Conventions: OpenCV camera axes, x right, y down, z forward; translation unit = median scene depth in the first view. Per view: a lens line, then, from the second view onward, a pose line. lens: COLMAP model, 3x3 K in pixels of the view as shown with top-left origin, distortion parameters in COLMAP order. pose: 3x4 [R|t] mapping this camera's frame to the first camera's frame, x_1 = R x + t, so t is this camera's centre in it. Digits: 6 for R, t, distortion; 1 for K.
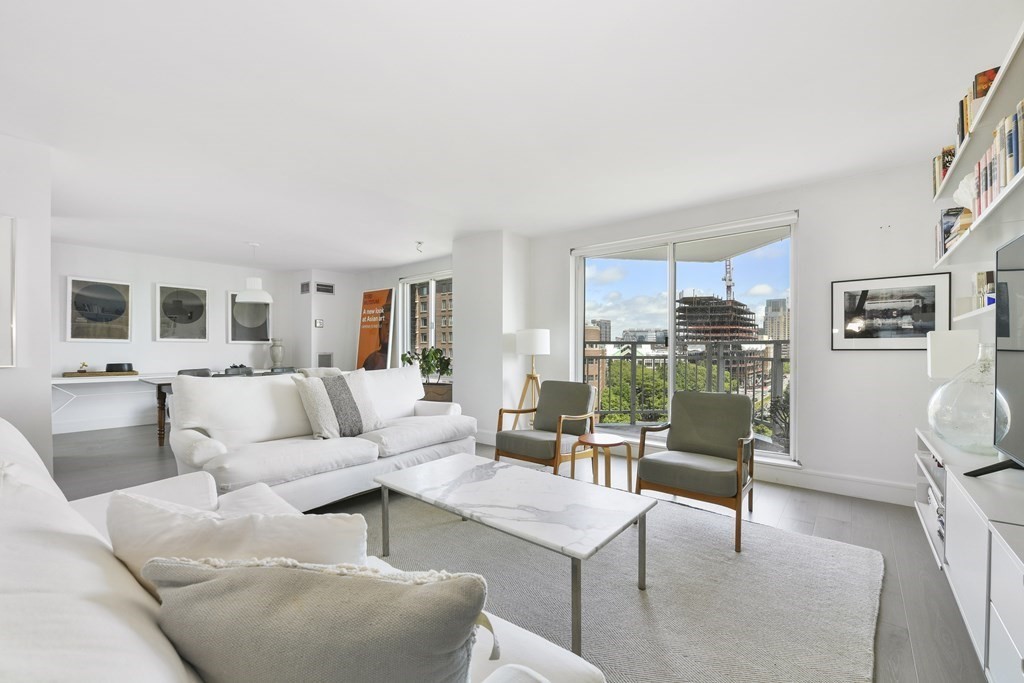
lens RADIAL K [[413.9, 0, 528.2], [0, 413.9, 348.8], [0, 0, 1]] dist [-0.000944, -0.000171]
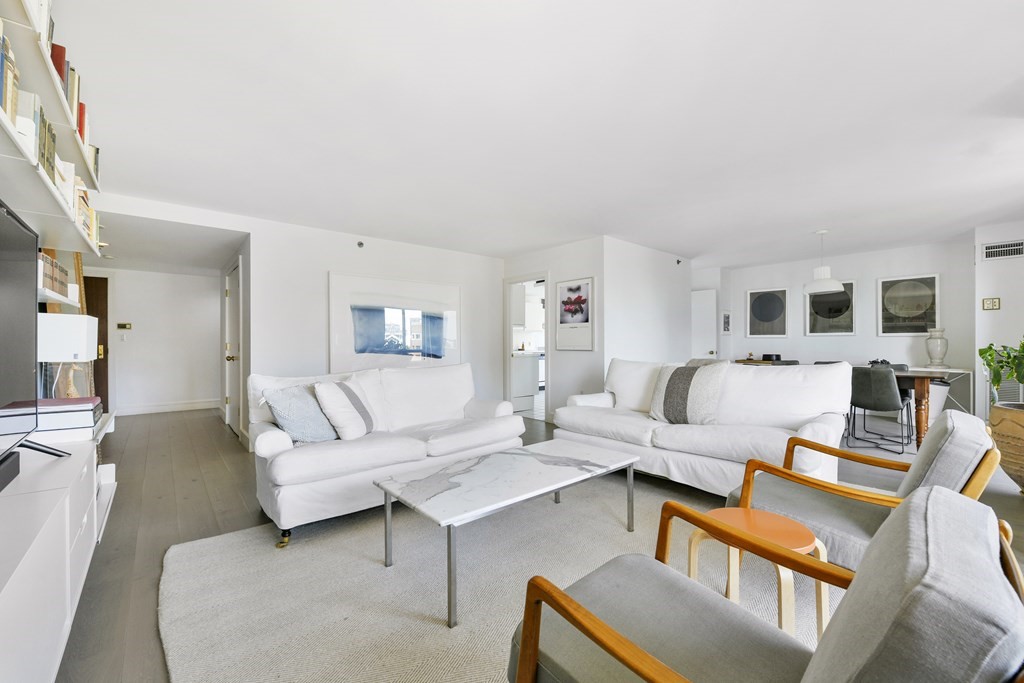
lens RADIAL K [[413.9, 0, 528.2], [0, 413.9, 348.8], [0, 0, 1]] dist [-0.000944, -0.000171]
pose [[-0.169504, 0.008038, -0.985497, 0.401385], [0.003753, 0.999965, 0.007510, 0.006087], [0.985522, -0.002426, -0.169529, 0.482930]]
